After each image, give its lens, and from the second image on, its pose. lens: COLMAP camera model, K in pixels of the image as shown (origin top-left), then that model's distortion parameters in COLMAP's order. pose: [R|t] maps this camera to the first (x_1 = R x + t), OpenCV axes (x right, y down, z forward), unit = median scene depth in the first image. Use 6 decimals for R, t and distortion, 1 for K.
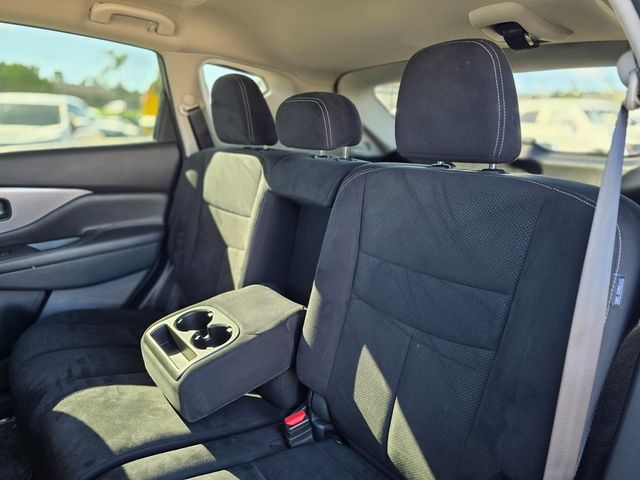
lens RADIAL K [[424.2, 0, 322.8], [0, 424.2, 239.5], [0, 0, 1]] dist [0.010689, -0.007195]
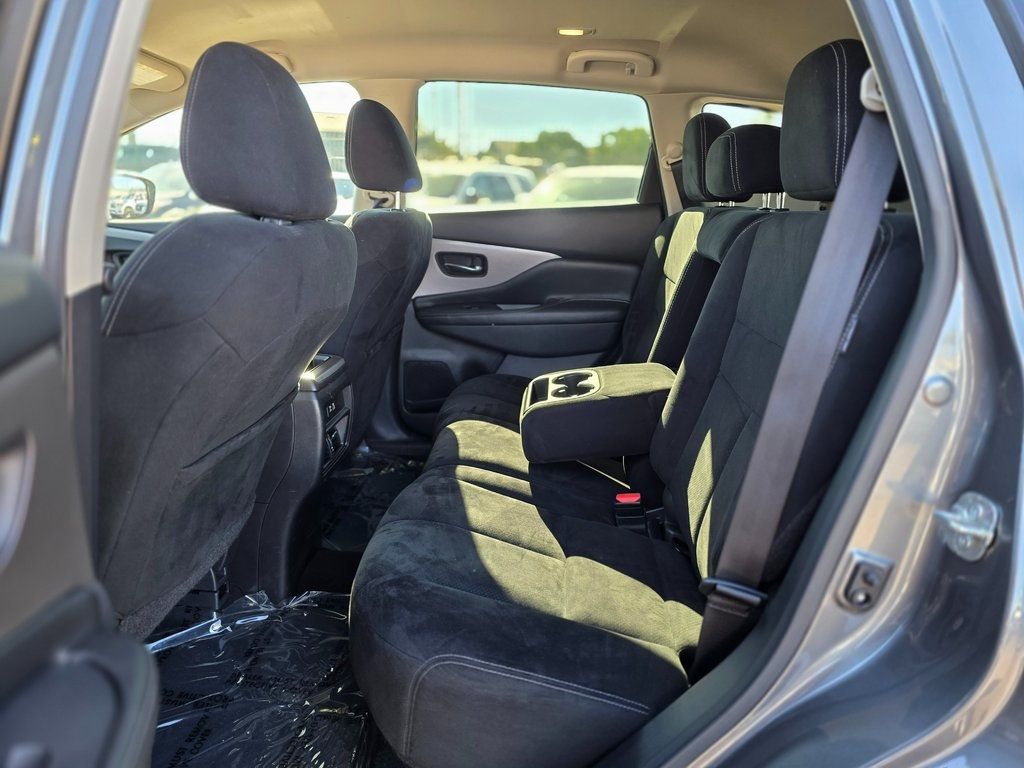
lens RADIAL K [[678.7, 0, 513.3], [0, 678.7, 384.2], [0, 0, 1]] dist [0.010689, -0.007195]
pose [[0.725359, 0.172587, -0.666384, 0.453422], [-0.182273, 0.981661, 0.055837, 0.105682], [0.663800, 0.080962, 0.743515, -0.154308]]
